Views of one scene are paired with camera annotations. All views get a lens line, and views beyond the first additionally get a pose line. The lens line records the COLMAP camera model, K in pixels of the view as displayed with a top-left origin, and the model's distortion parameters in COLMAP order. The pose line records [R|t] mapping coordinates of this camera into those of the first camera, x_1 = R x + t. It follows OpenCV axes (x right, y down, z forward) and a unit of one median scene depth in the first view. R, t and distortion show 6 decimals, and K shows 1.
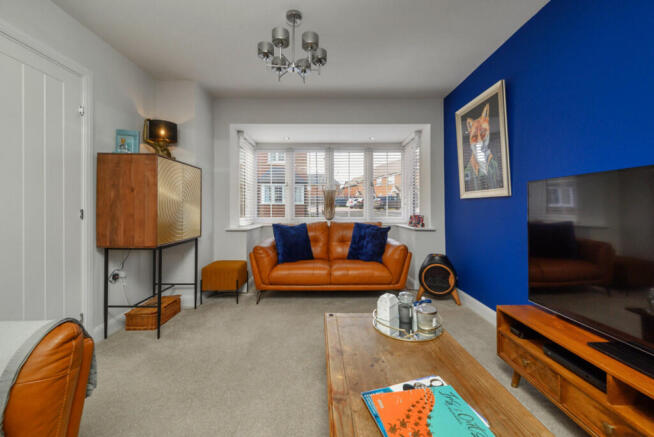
lens RADIAL K [[269.1, 0, 320.2], [0, 269.1, 208.3], [0, 0, 1]] dist [0.001425, 0.000028]
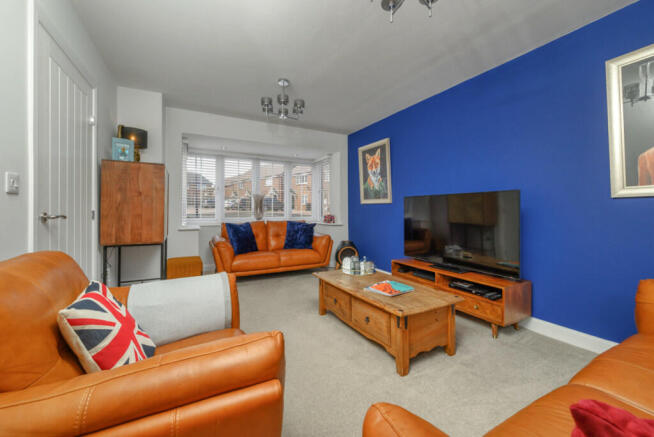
lens RADIAL K [[269.1, 0, 326.4], [0, 269.1, 213.5], [0, 0, 1]] dist [0.001425, 0.000028]
pose [[0.885777, -0.005152, 0.464083, -0.375404], [-0.001766, 0.999894, 0.014470, -0.001532], [-0.464108, -0.013637, 0.885674, -0.284959]]
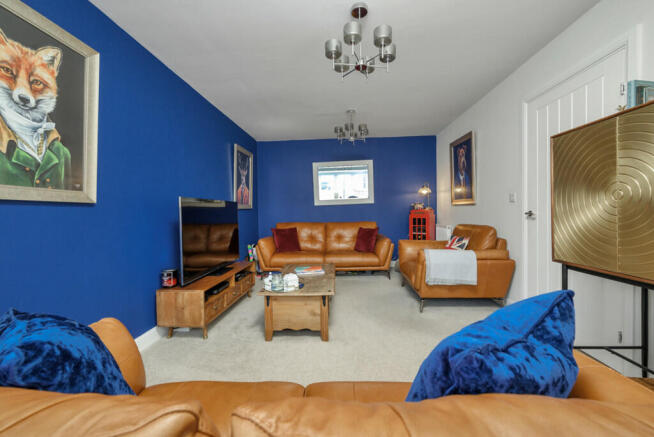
lens RADIAL K [[283.7, 0, 327.0], [0, 283.7, 215.6], [0, 0, 1]] dist [-0.001300, 0.000637]
pose [[-0.997948, 0.019854, 0.060871, -0.013052], [0.020613, 0.999717, 0.011866, -0.004561], [-0.060618, 0.013097, -0.998075, 1.307521]]
